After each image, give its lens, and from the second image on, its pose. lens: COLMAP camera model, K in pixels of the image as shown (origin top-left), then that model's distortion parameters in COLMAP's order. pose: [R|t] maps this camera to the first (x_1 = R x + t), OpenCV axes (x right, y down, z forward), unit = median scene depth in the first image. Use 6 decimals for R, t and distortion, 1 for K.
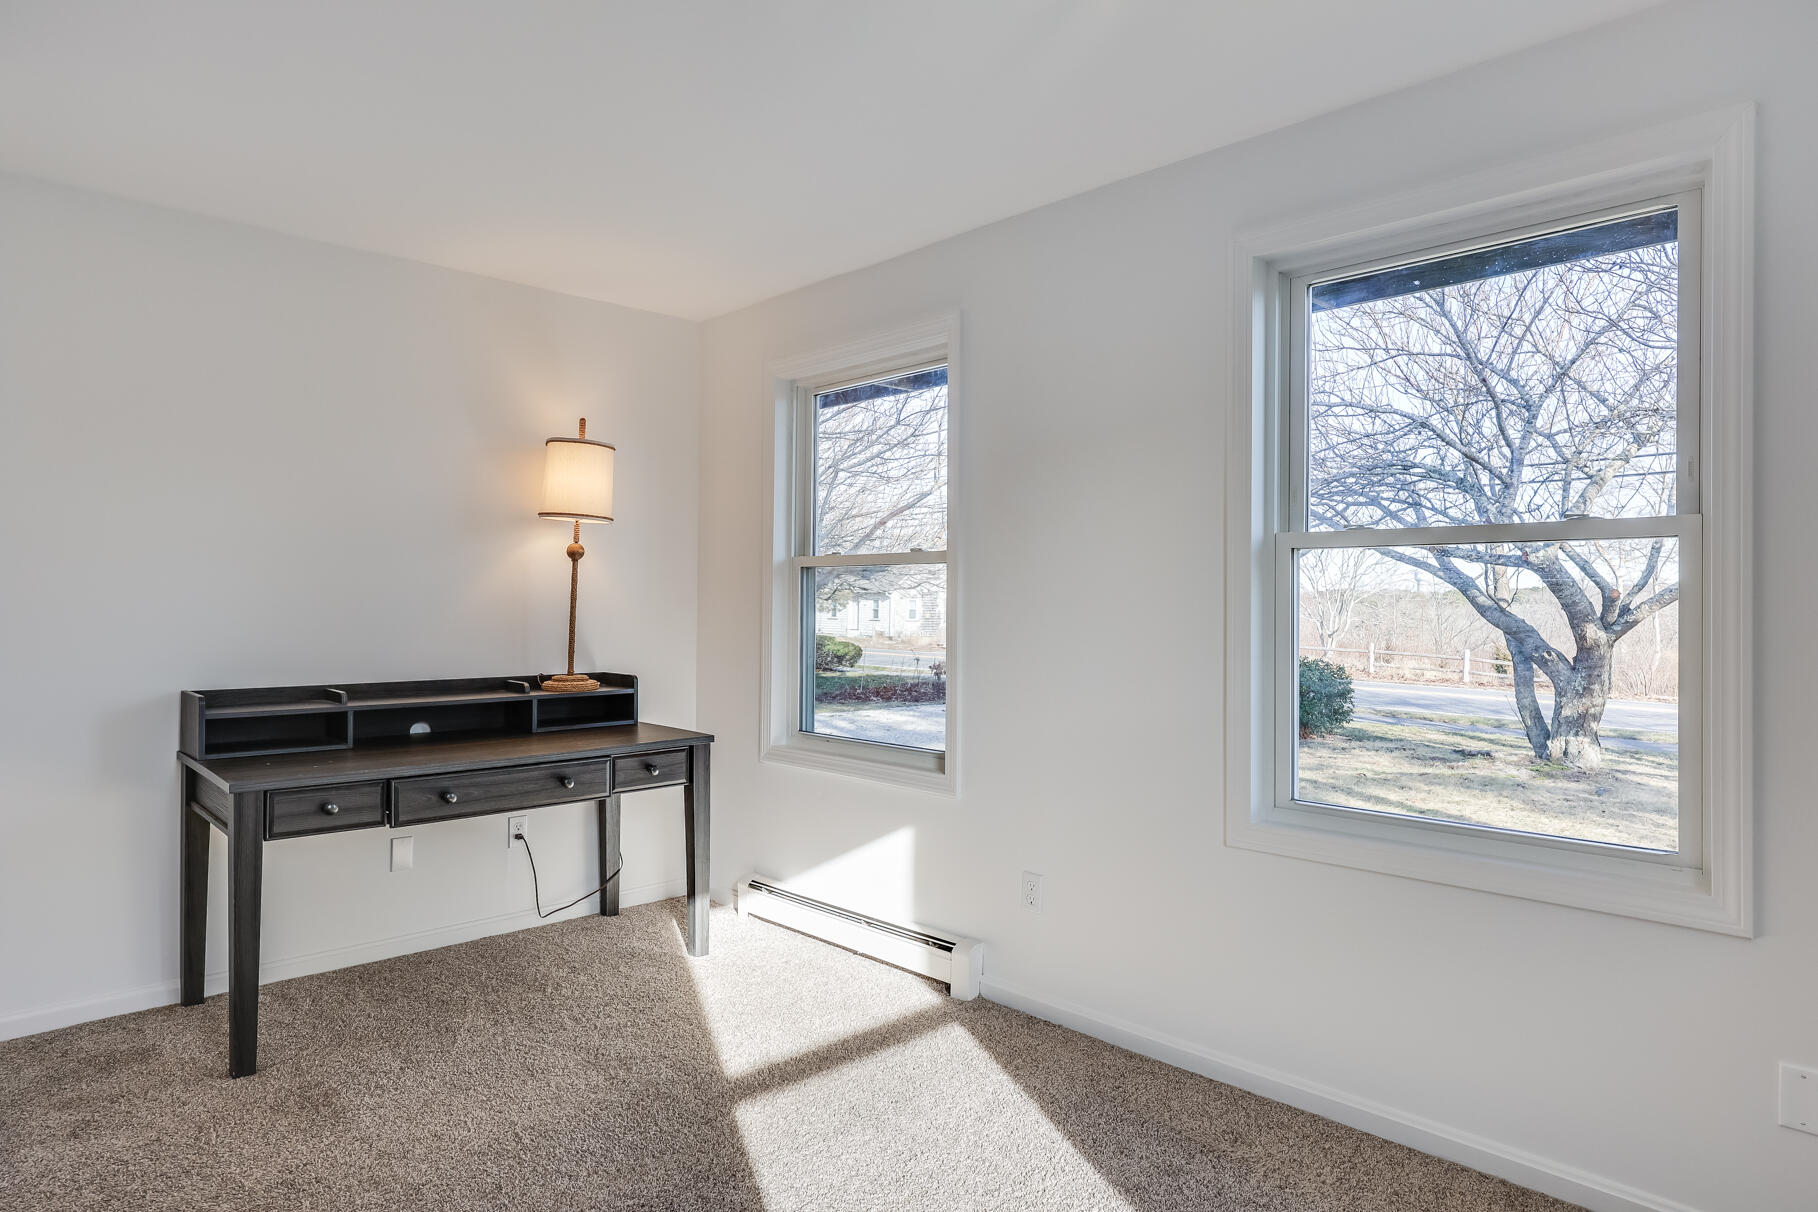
lens RADIAL K [[1073.1, 0, 909.0], [0, 1073.1, 606.0], [0, 0, 1]] dist [-0.001613, -0.000371]
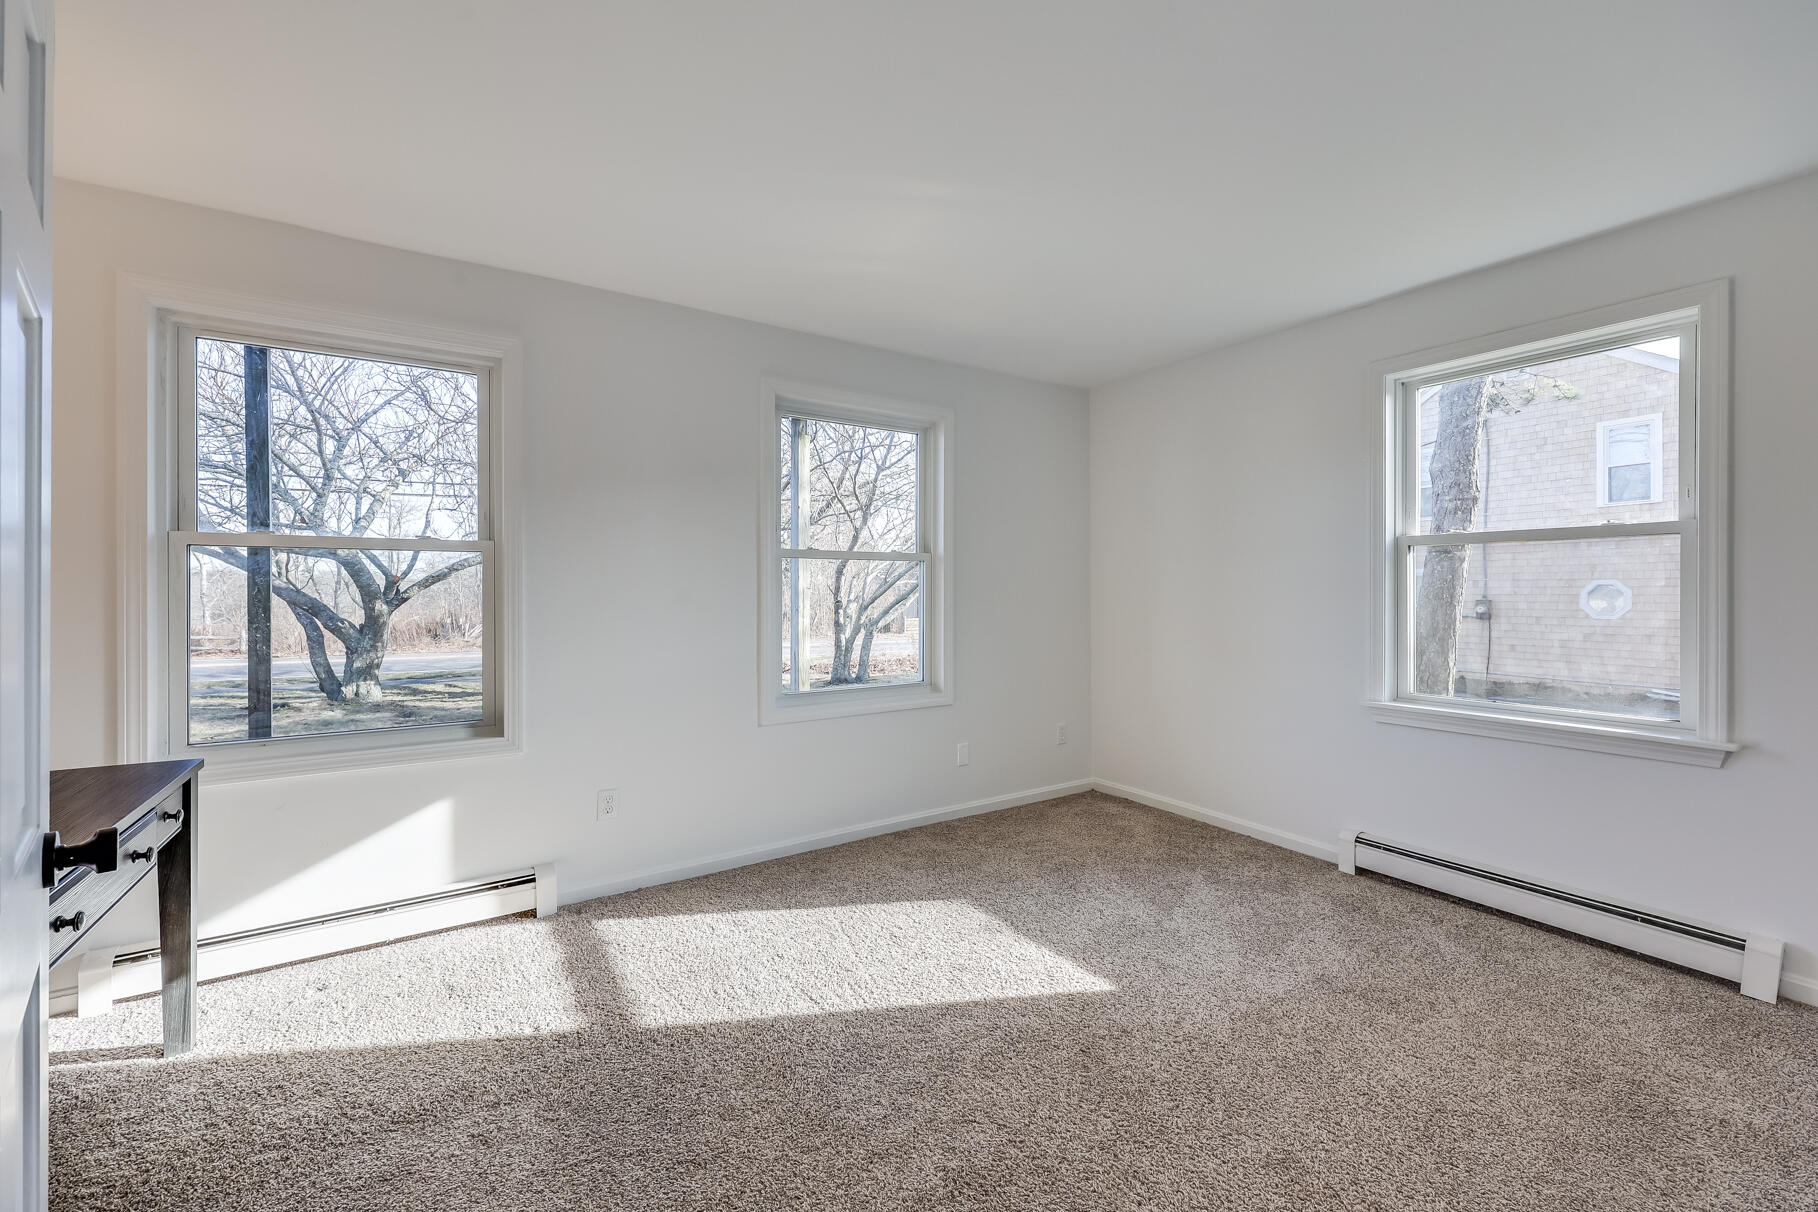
lens RADIAL K [[747.6, 0, 909.0], [0, 747.6, 606.0], [0, 0, 1]] dist [-0.000708, 0.000207]
pose [[0.195993, -0.032660, 0.980061, -0.190881], [0.007697, 0.999466, 0.031768, -0.001348], [-0.980575, 0.001318, 0.196139, 0.121151]]
